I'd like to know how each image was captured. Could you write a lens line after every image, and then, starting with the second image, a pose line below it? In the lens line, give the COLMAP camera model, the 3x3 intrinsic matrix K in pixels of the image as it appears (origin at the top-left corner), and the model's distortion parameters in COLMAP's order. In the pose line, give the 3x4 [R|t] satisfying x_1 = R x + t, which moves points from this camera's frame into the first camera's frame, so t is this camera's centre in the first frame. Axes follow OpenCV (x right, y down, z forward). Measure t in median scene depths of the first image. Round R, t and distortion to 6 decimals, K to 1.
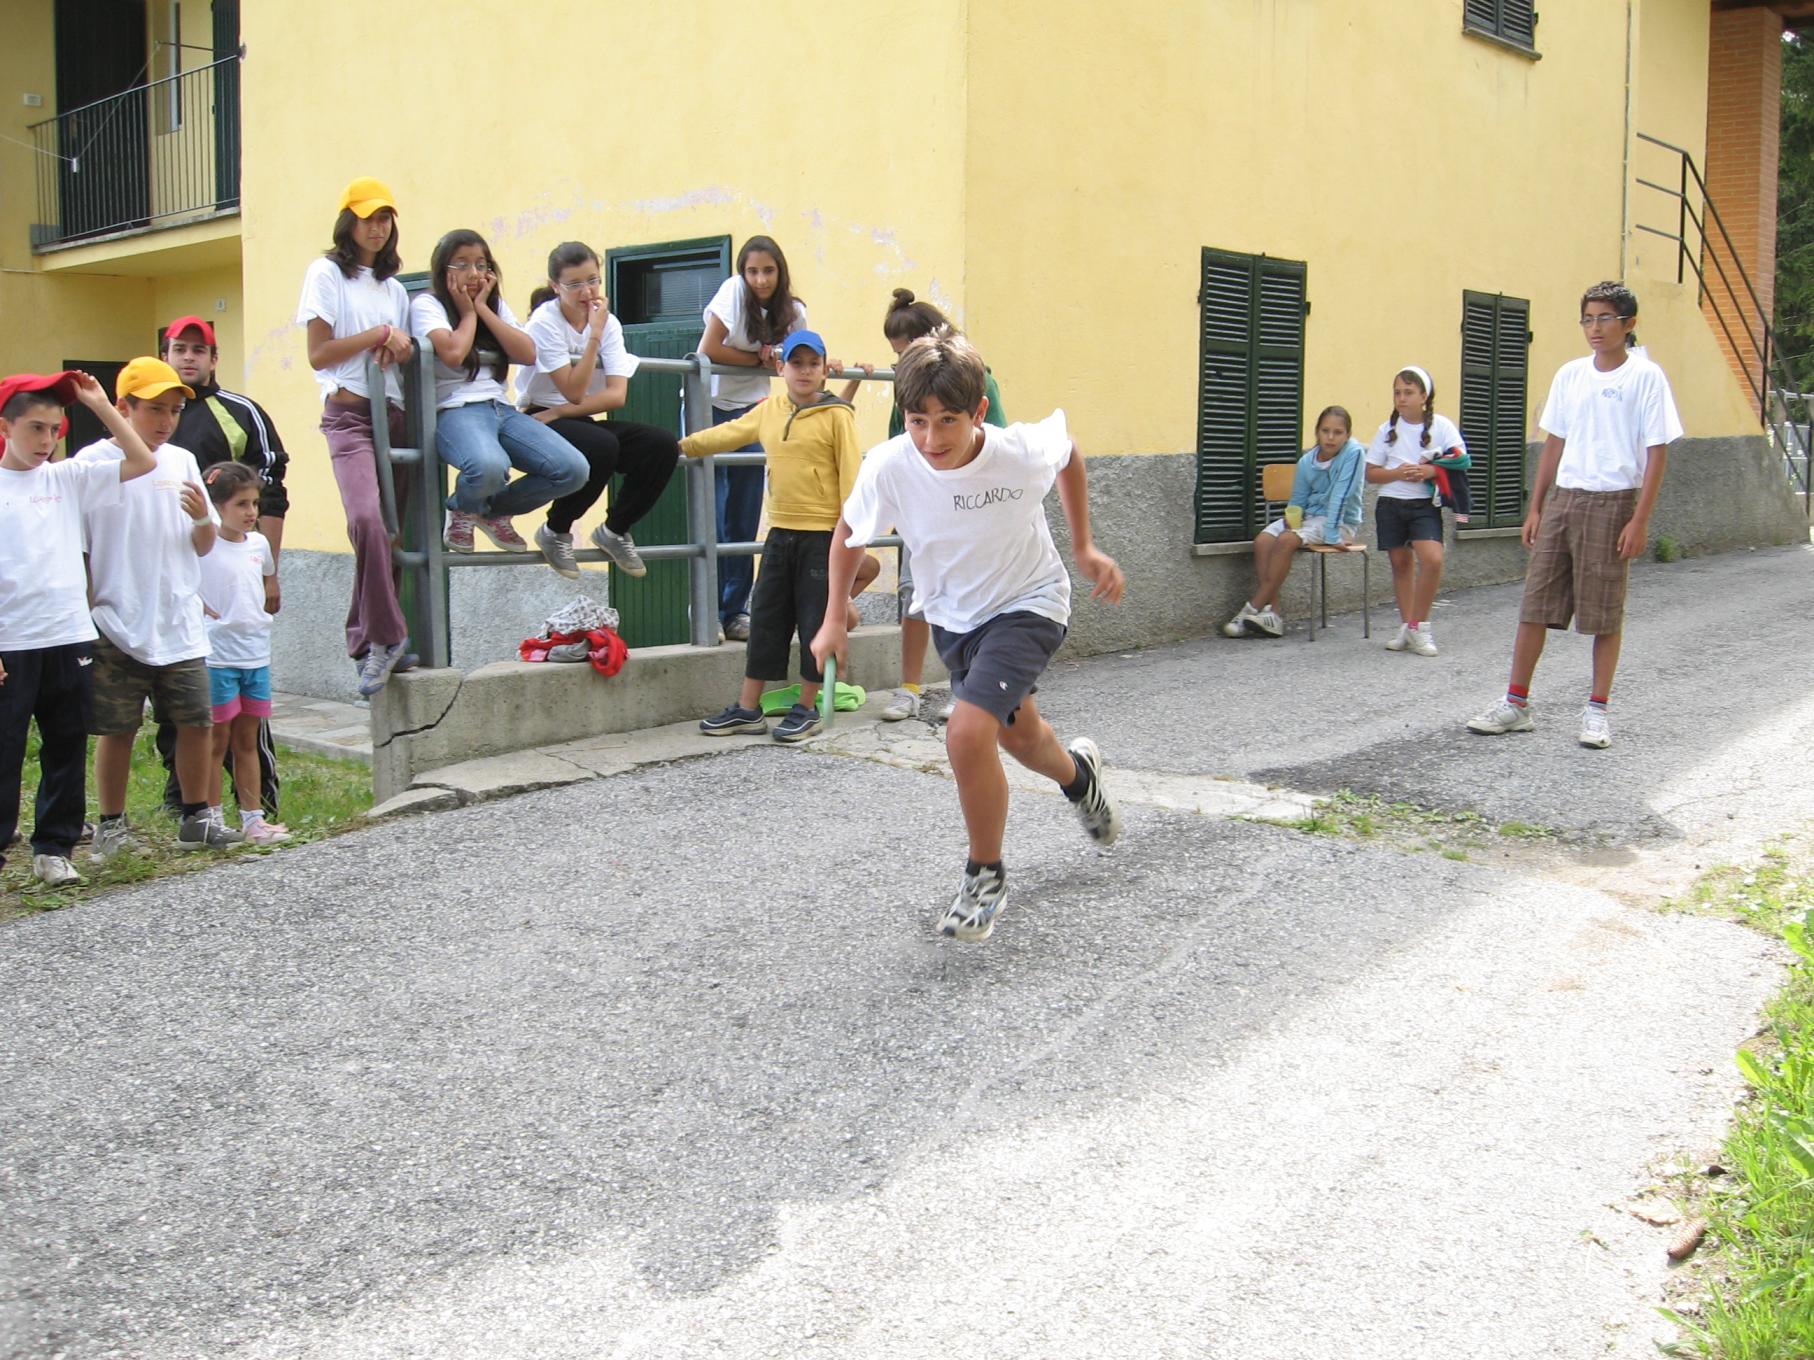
lens RADIAL K [[1875.3, 0, 928.2], [0, 1875.3, 678.4], [0, 0, 1]] dist [-0.135313, 0.066955]
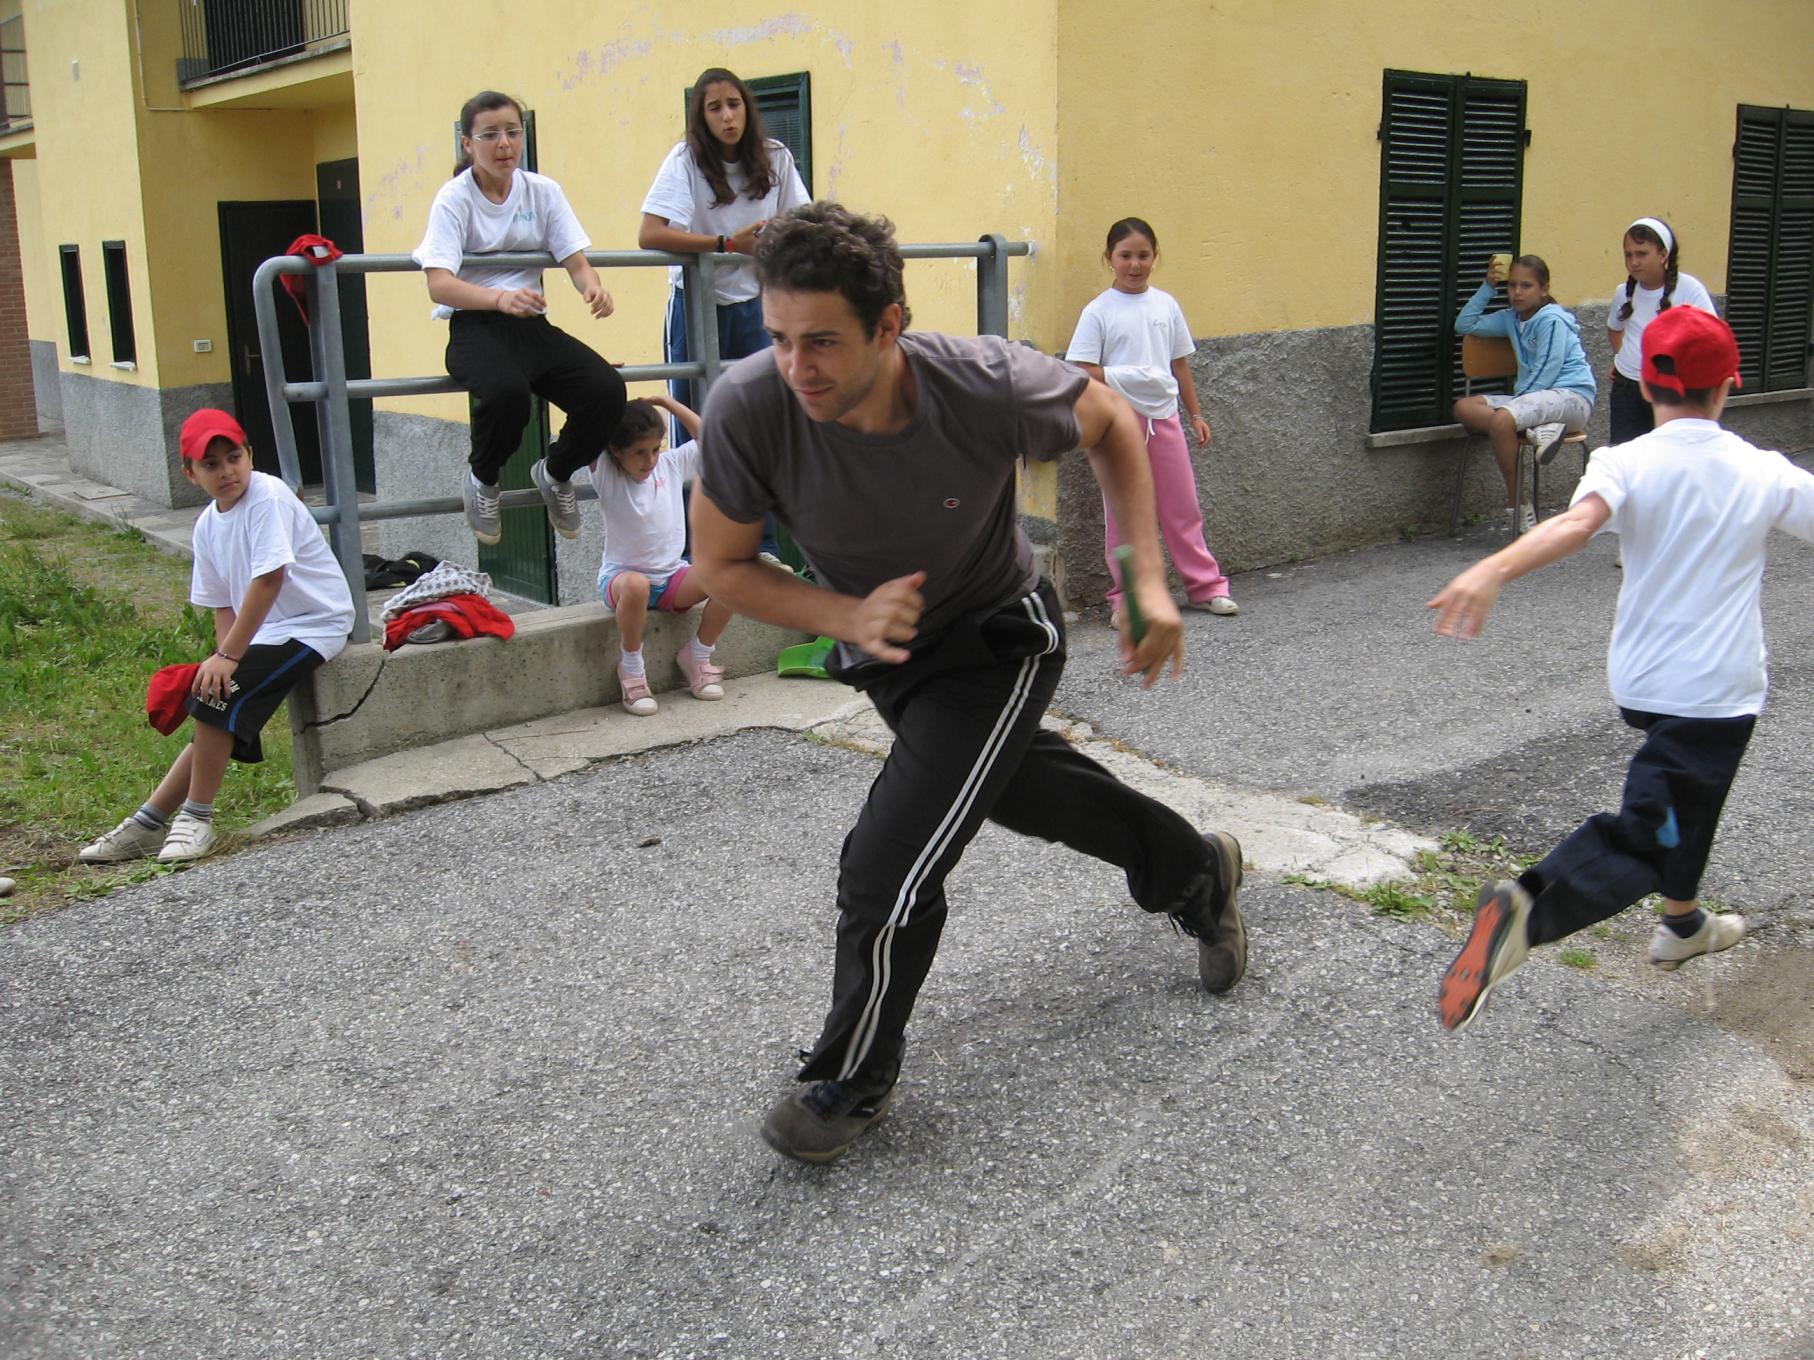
lens RADIAL K [[1875.3, 0, 928.2], [0, 1875.3, 678.4], [0, 0, 1]] dist [-0.135313, 0.066955]
pose [[0.986538, 0.020930, -0.162186, 0.142830], [-0.002324, 0.993470, 0.114068, -0.096771], [0.163514, -0.112155, 0.980145, 0.246257]]
